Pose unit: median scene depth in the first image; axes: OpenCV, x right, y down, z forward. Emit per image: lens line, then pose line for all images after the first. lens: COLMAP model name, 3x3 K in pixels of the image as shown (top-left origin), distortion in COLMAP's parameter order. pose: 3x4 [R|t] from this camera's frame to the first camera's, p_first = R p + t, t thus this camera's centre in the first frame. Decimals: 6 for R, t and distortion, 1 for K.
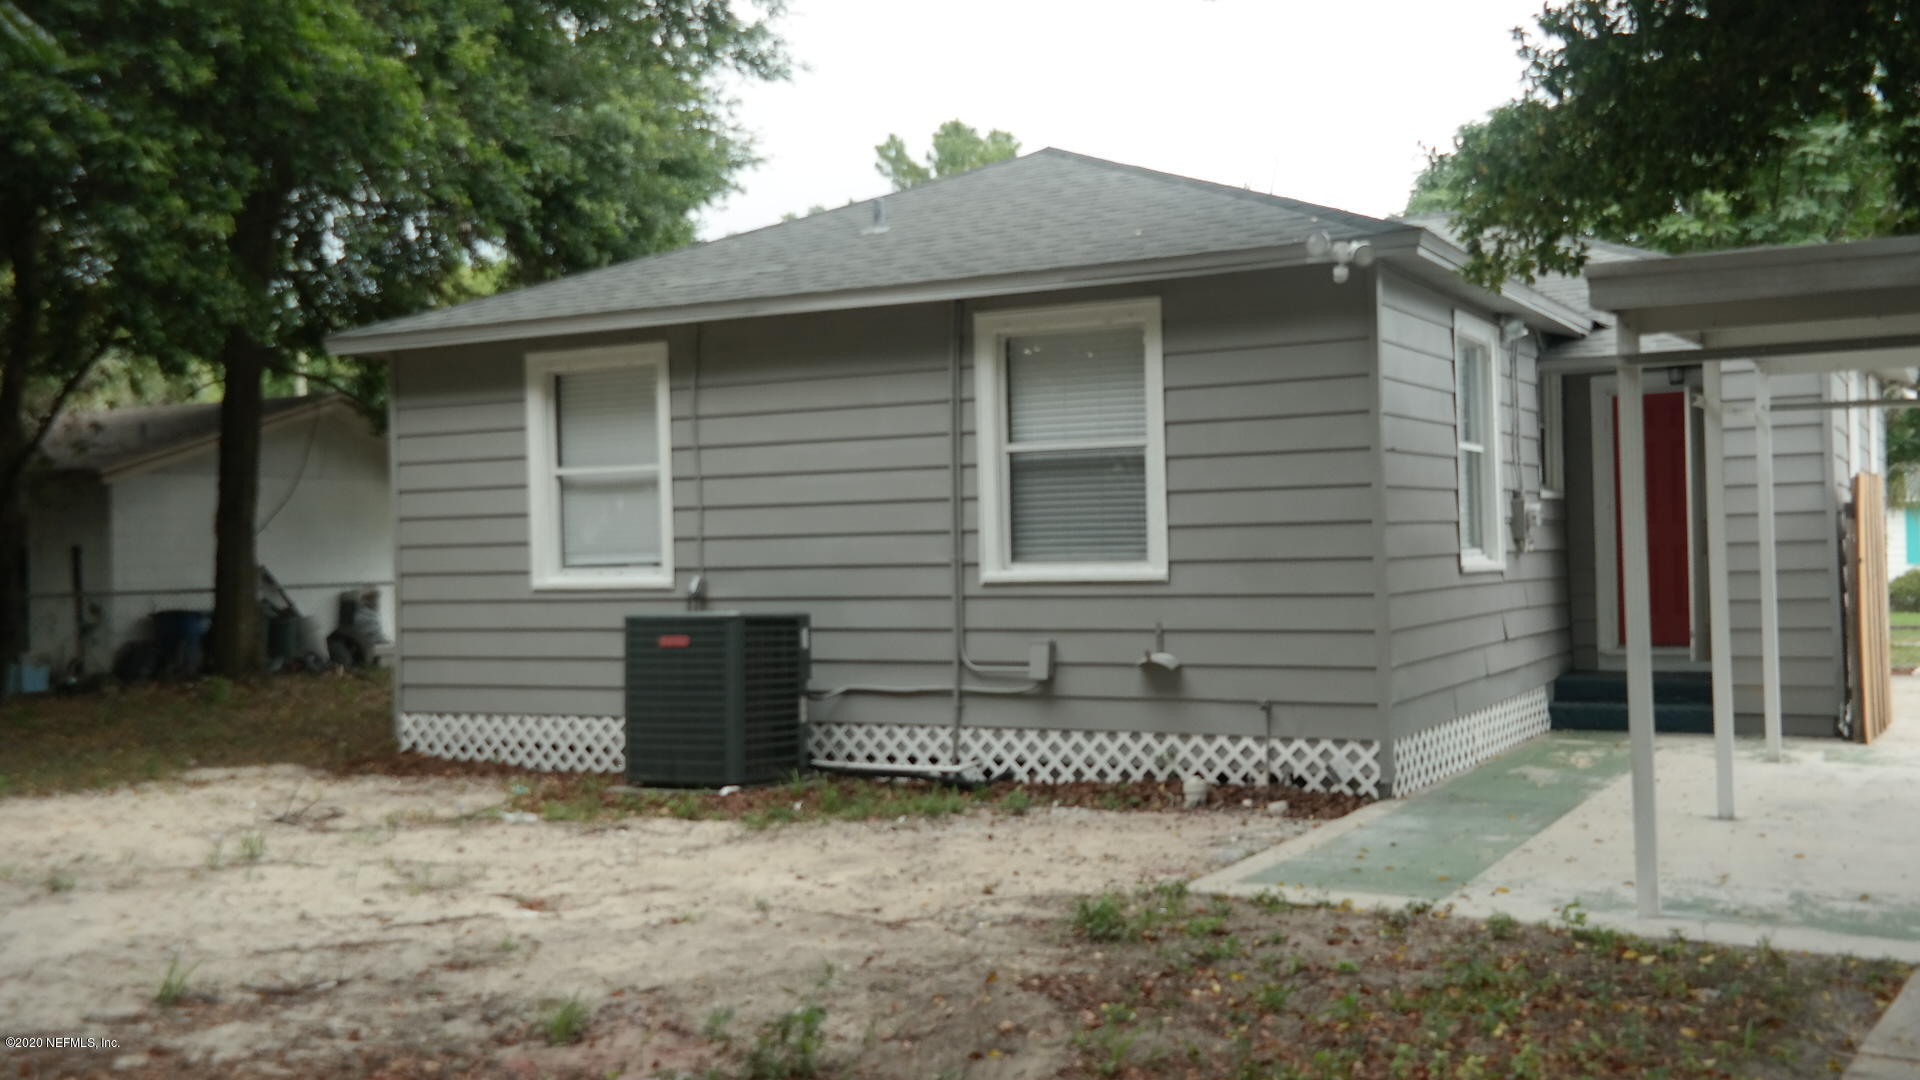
lens RADIAL K [[1865.8, 0, 960.7], [0, 1865.8, 531.1], [0, 0, 1]] dist [0.006142, 0.000000]
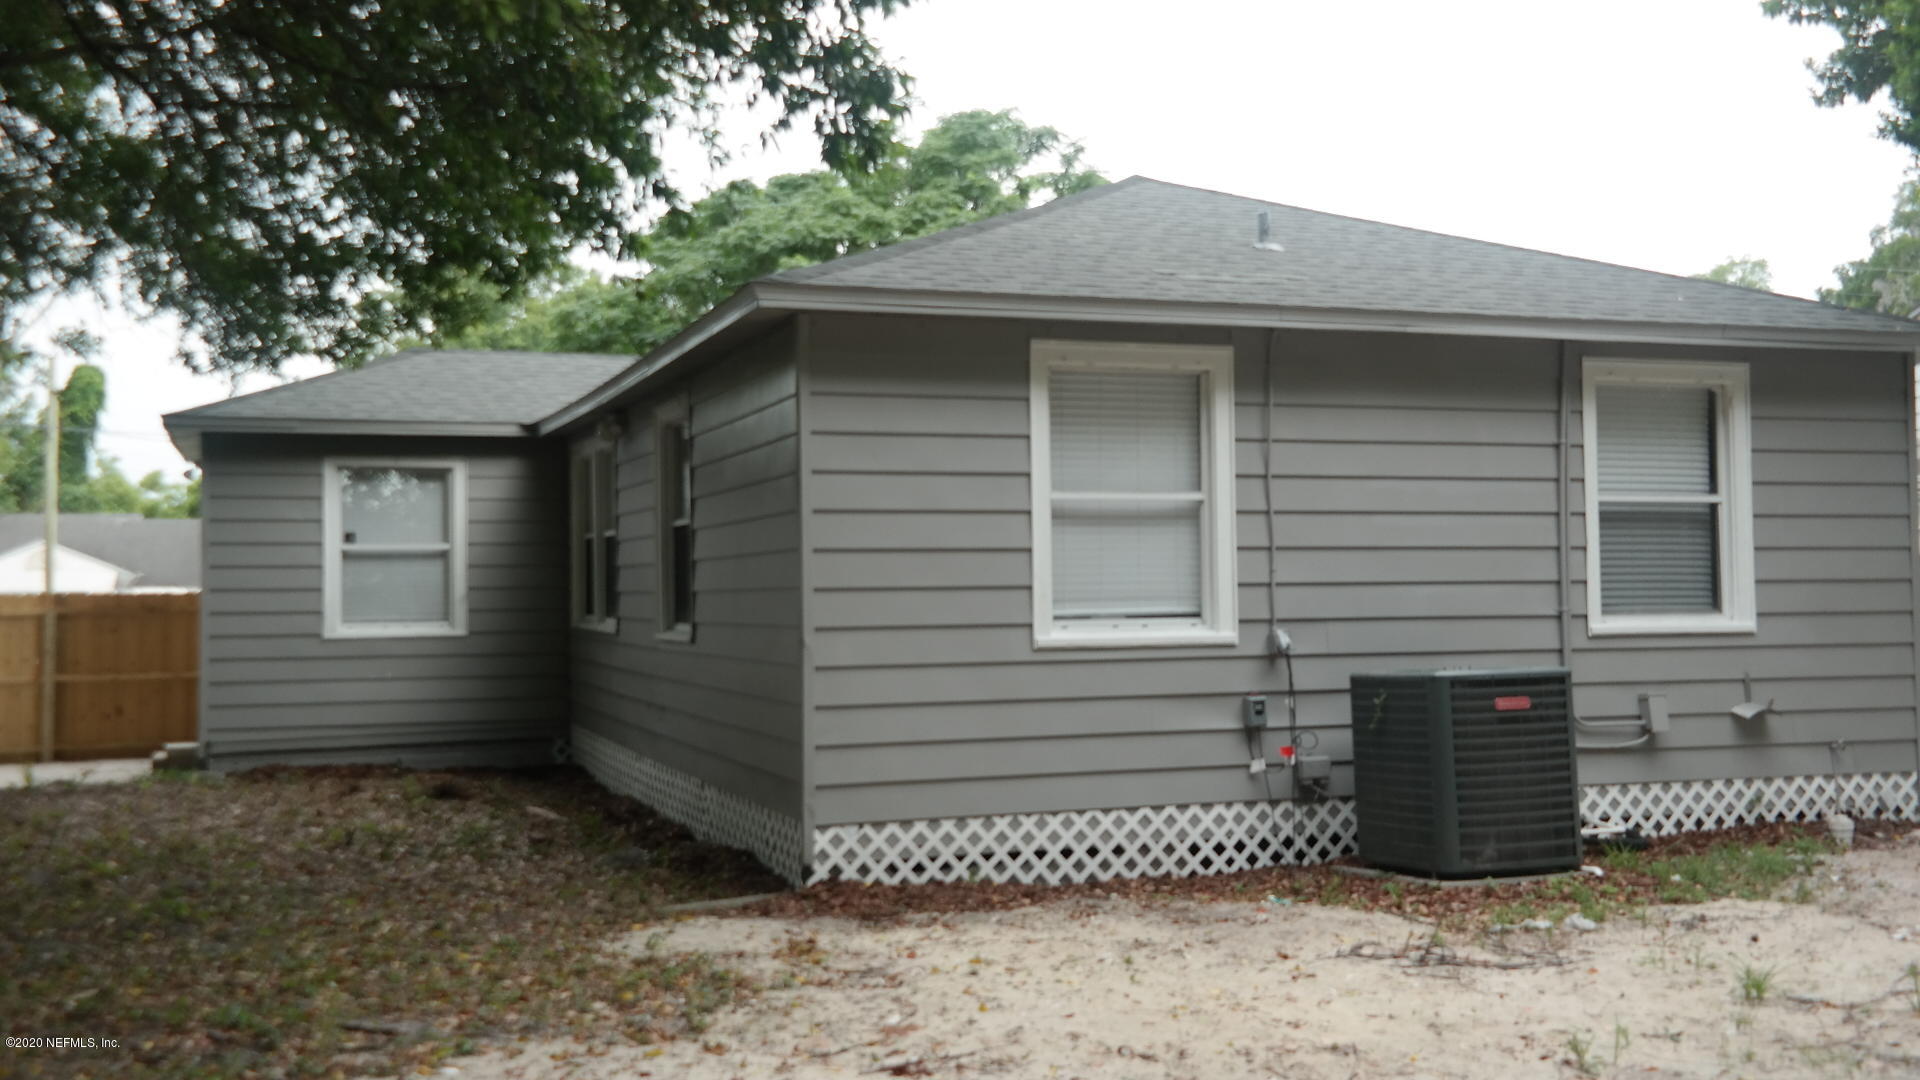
lens RADIAL K [[2045.9, 0, 958.4], [0, 2045.9, 546.2], [0, 0, 1]] dist [0.015069, 0.000000]
pose [[0.667082, 0.037027, 0.744063, -1.001288], [-0.008512, 0.999078, -0.042086, 0.029157], [-0.744935, 0.021741, 0.666782, 0.535607]]
